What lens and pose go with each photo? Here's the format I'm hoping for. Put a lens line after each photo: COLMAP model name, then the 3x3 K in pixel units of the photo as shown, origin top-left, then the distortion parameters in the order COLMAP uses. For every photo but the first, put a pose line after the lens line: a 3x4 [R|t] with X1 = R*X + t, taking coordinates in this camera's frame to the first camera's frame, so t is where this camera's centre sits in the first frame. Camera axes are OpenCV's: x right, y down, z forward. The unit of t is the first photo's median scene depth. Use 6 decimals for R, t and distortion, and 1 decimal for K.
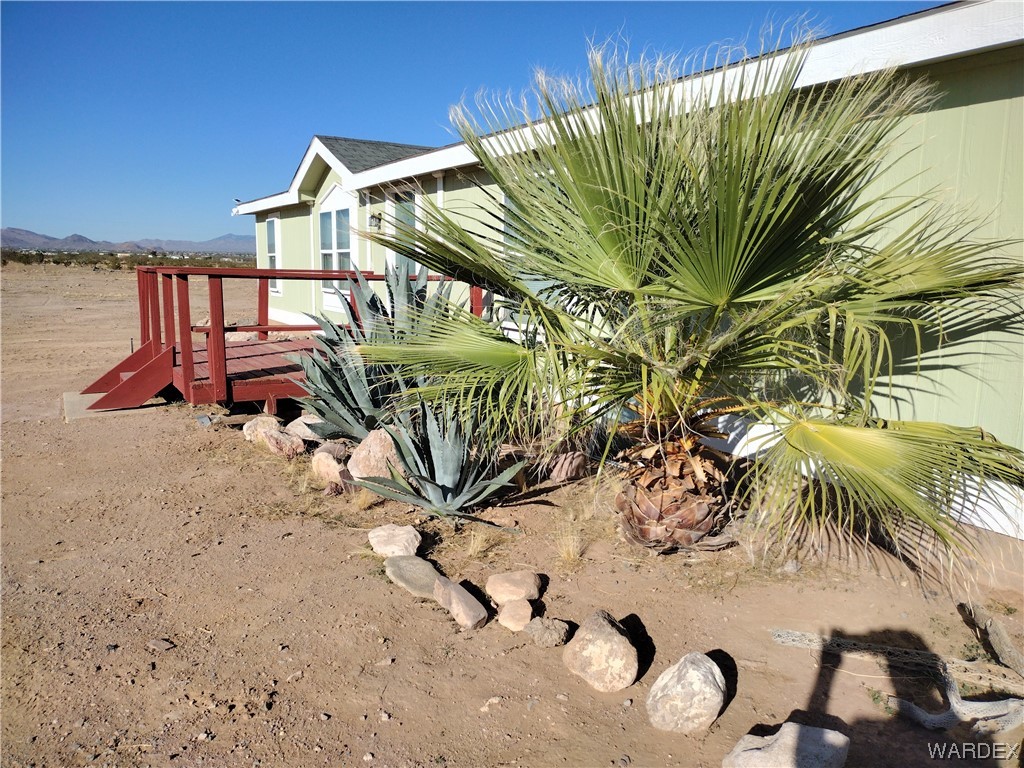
lens RADIAL K [[778.2, 0, 517.4], [0, 778.2, 377.1], [0, 0, 1]] dist [0.081570, -0.094040]
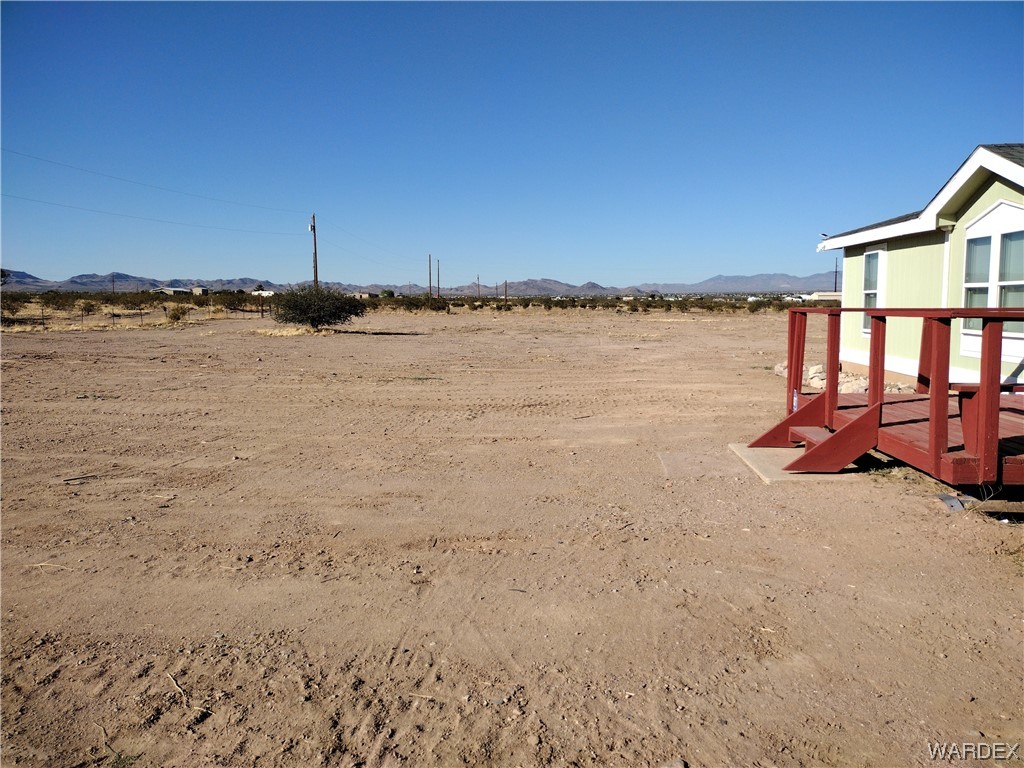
lens RADIAL K [[778.2, 0, 517.4], [0, 778.2, 377.1], [0, 0, 1]] dist [0.081570, -0.094040]
pose [[0.829183, 0.033561, -0.557968, -0.169350], [-0.060794, 0.997689, -0.030335, -0.010193], [0.555661, 0.059074, 0.829308, 0.054330]]
